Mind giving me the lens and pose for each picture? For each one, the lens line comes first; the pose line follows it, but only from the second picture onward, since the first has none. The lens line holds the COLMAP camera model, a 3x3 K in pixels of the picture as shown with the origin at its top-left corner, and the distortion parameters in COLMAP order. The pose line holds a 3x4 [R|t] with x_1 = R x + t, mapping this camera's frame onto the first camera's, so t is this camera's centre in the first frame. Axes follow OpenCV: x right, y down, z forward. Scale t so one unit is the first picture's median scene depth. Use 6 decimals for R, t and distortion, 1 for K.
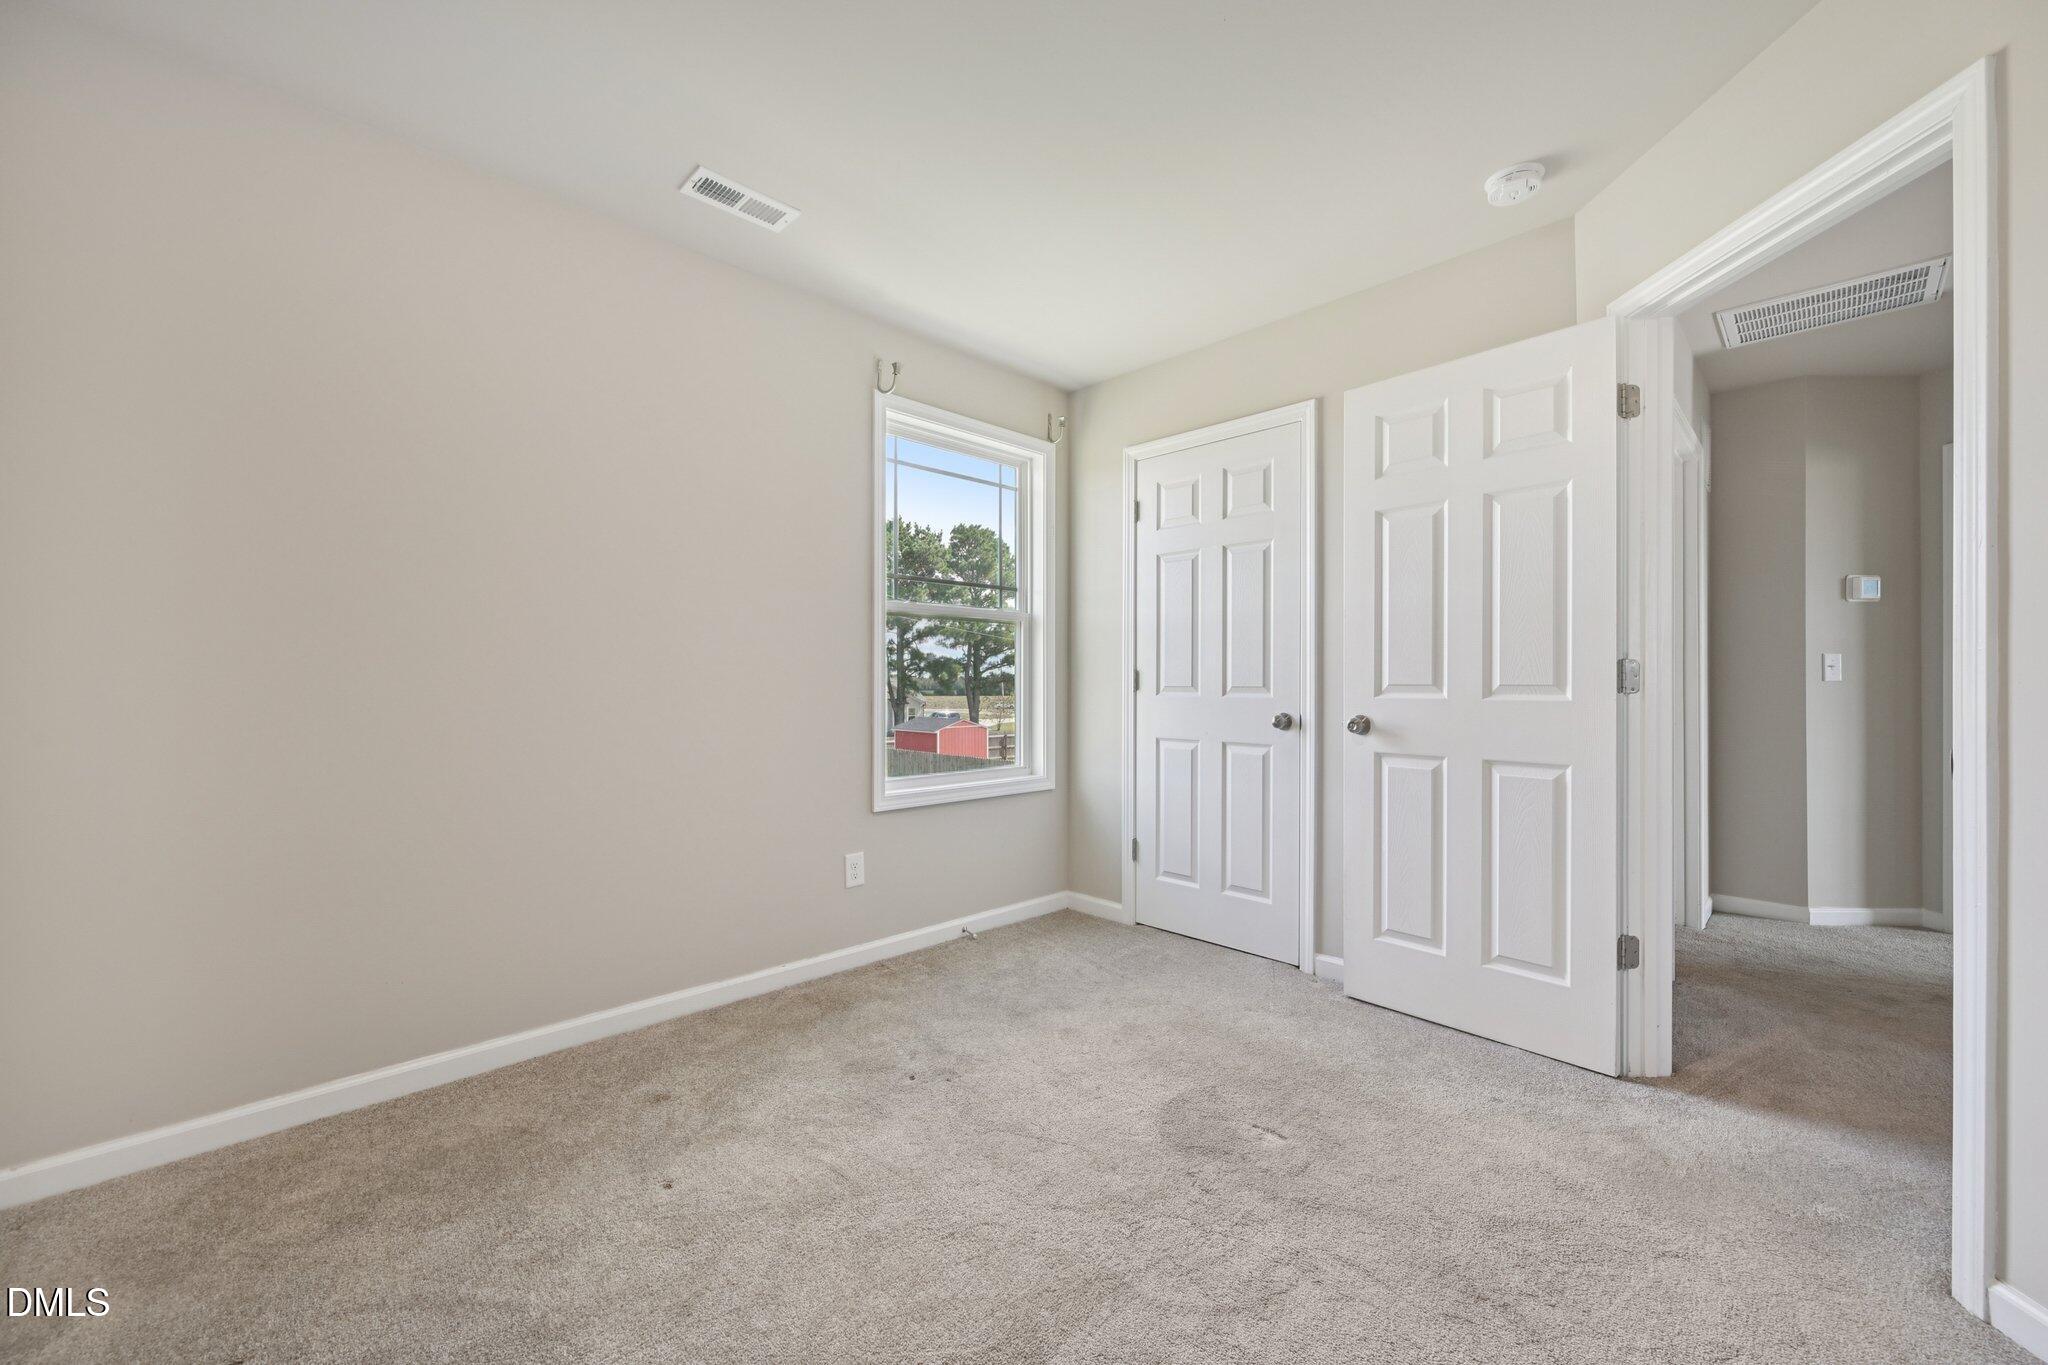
lens RADIAL K [[795.2, 0, 1024.0], [0, 795.2, 682.5], [0, 0, 1]] dist [-0.001370, 0.000095]
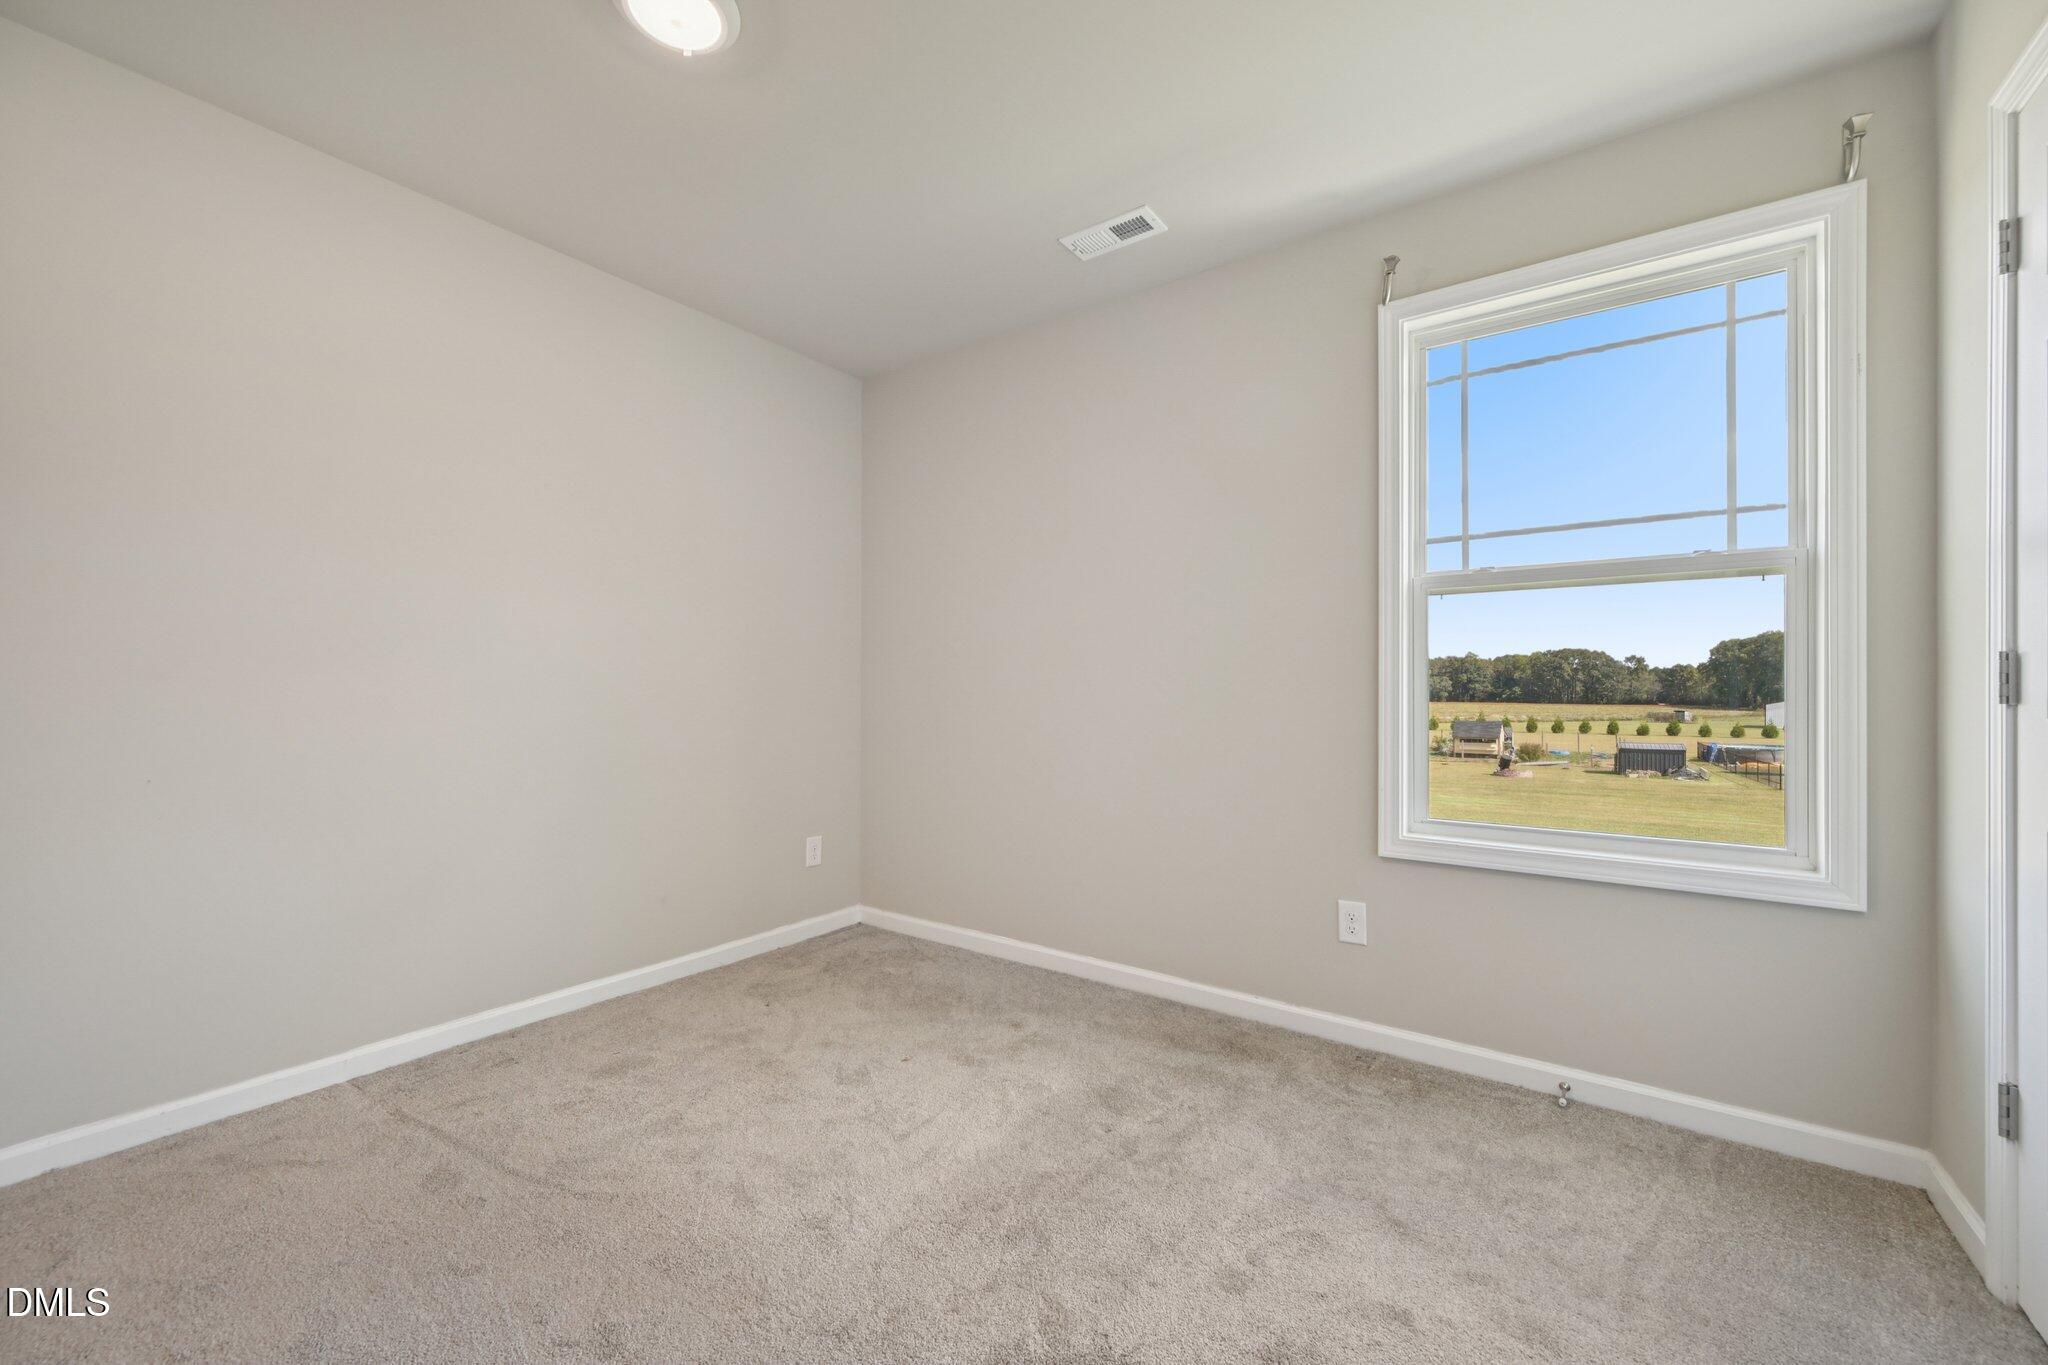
lens RADIAL K [[795.2, 0, 1024.0], [0, 795.2, 682.5], [0, 0, 1]] dist [-0.001370, 0.000095]
pose [[0.175791, -0.010956, -0.984366, 0.517640], [0.001710, 0.999940, -0.010824, 0.003812], [0.984426, 0.000220, 0.175800, 0.538008]]
